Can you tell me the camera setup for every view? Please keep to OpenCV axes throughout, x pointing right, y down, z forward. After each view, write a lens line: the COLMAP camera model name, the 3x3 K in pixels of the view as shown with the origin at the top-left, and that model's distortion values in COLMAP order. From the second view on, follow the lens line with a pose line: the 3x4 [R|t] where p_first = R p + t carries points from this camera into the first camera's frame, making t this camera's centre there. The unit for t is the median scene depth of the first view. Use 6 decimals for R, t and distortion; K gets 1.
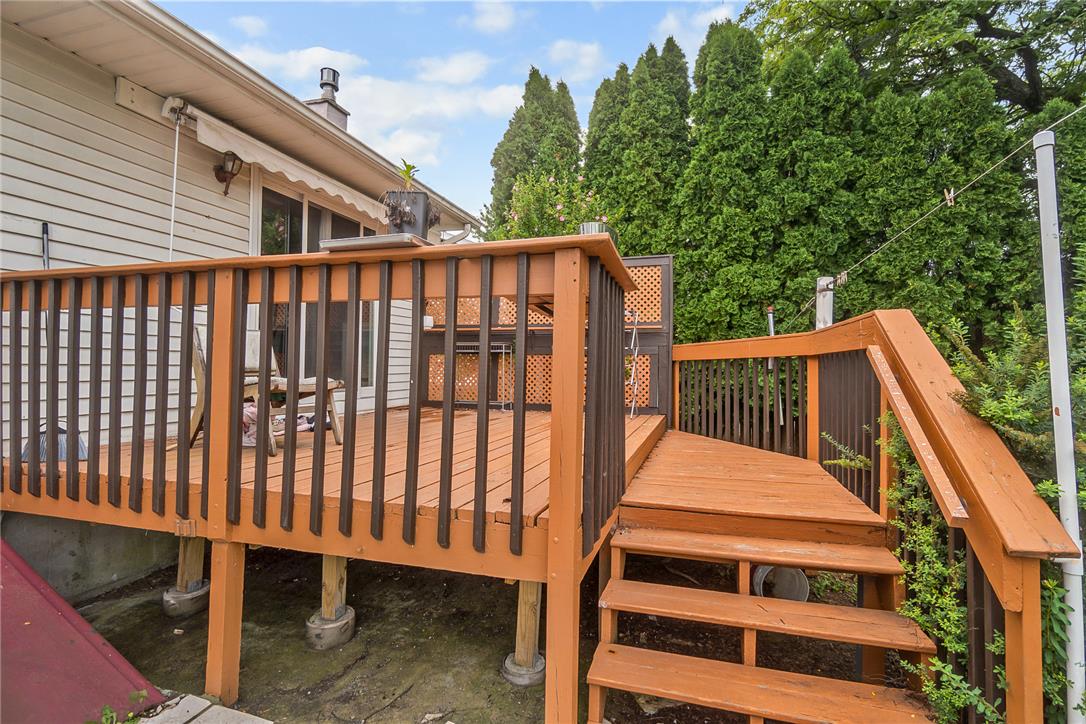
lens RADIAL K [[525.1, 0, 543.0], [0, 525.1, 362.0], [0, 0, 1]] dist [0.000113, 0.000446]
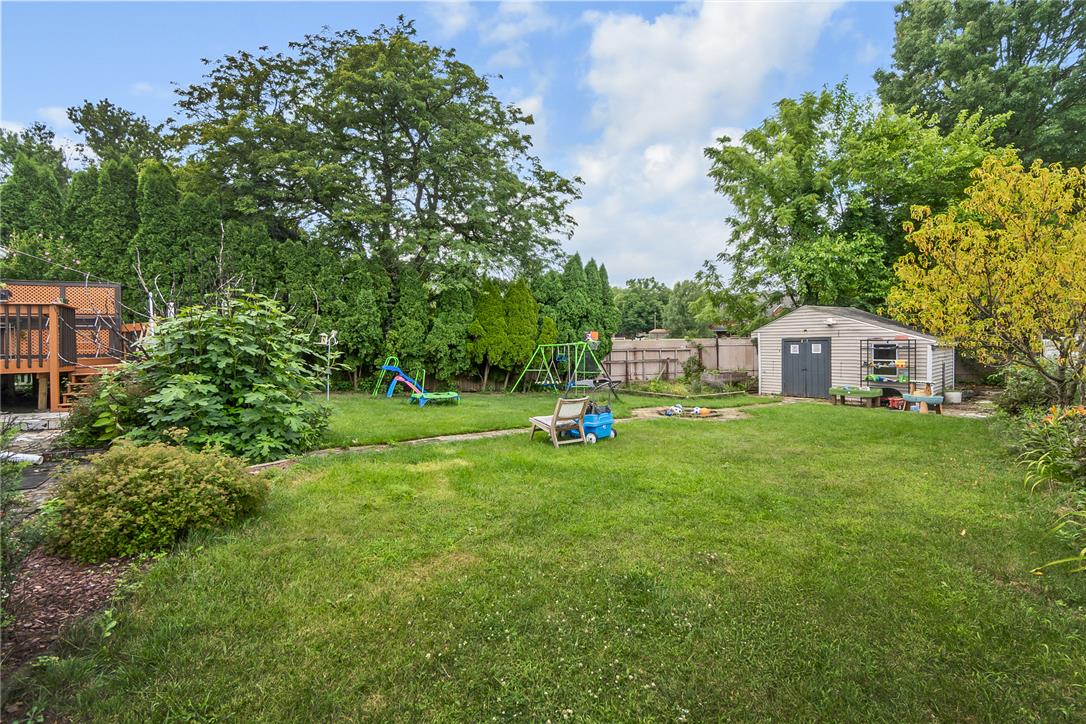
lens RADIAL K [[518.3, 0, 542.5], [0, 518.3, 348.9], [0, 0, 1]] dist [0.000482, 0.000314]
pose [[0.700319, -0.025403, 0.713378, -0.061619], [0.018115, 0.999677, 0.017815, 0.055853], [-0.713601, 0.000447, 0.700553, -1.622956]]
